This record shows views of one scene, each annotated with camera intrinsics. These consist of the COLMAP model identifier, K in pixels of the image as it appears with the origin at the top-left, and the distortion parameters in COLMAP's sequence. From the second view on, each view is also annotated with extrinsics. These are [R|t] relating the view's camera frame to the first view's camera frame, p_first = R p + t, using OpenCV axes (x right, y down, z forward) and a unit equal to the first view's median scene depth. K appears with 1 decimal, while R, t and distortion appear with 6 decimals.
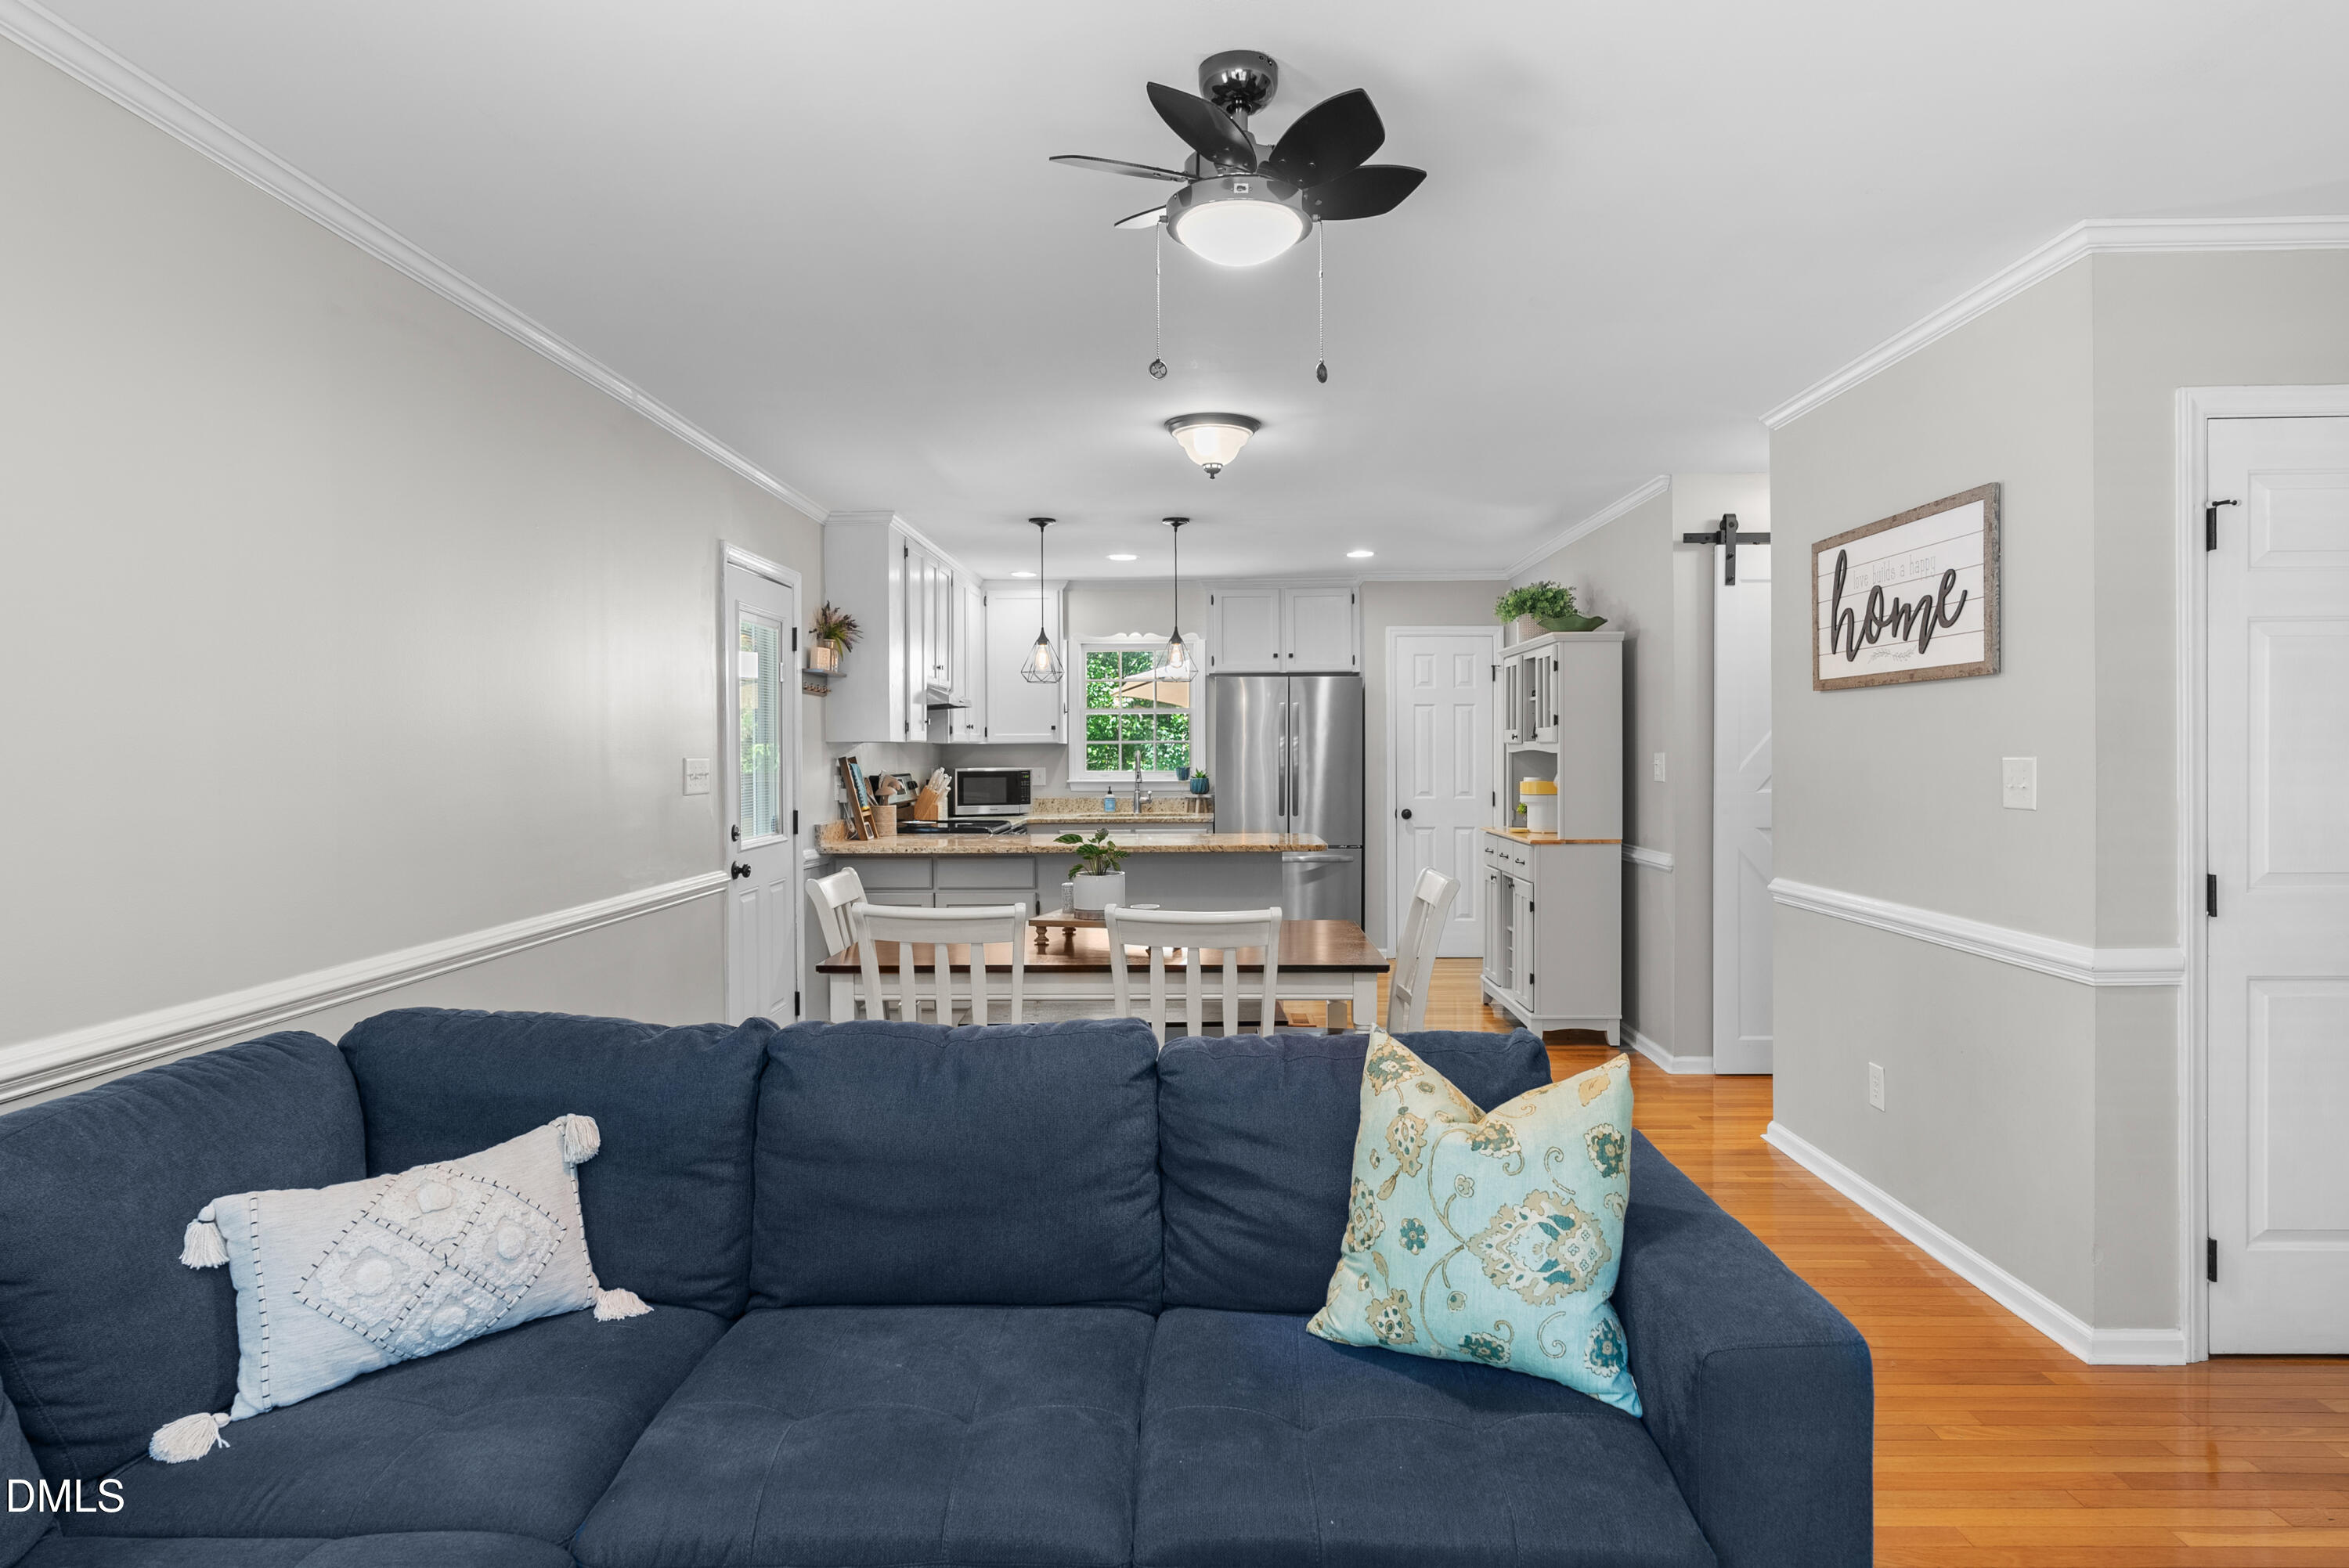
lens RADIAL K [[1349.1, 0, 1182.8], [0, 1349.1, 781.7], [0, 0, 1]] dist [-0.000899, 0.000769]
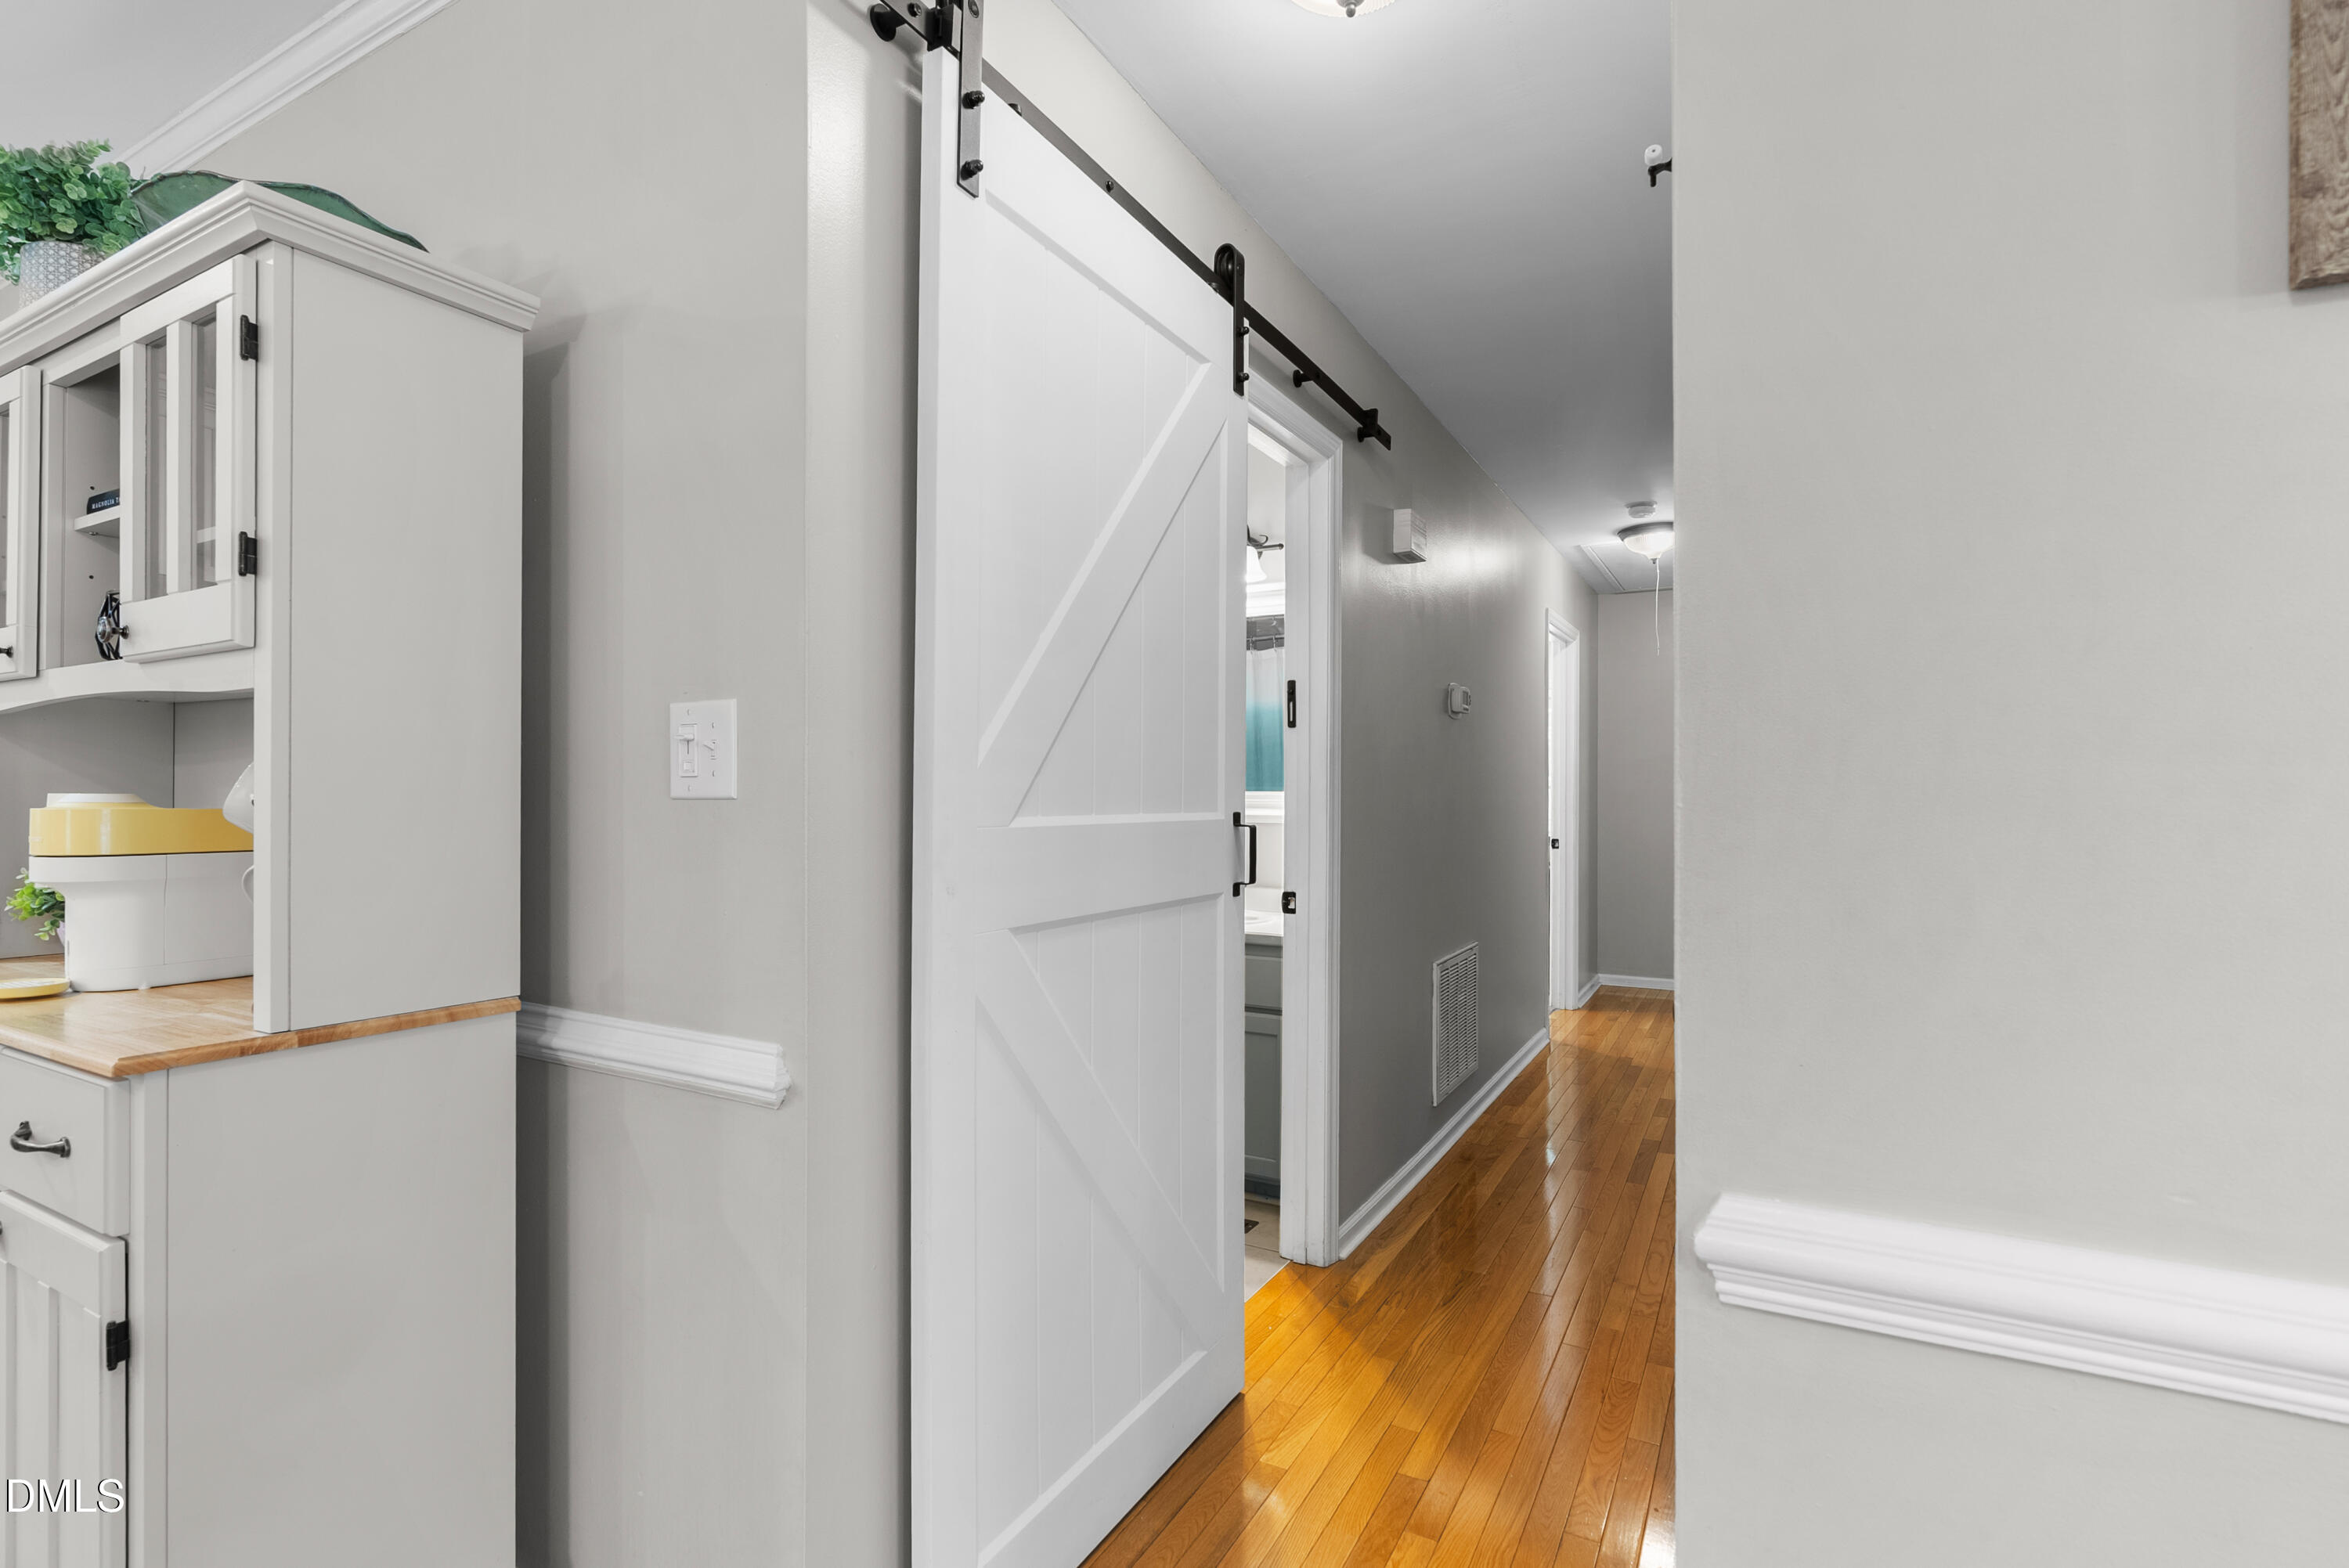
lens RADIAL K [[1088.2, 0, 1174.5], [0, 1088.2, 784.0], [0, 0, 1]] dist [-0.001379, -0.000187]
pose [[0.471367, 0.009873, 0.881882, 0.179846], [0.016346, 0.999668, -0.019929, 0.003244], [-0.881786, 0.023809, 0.471049, 0.753709]]
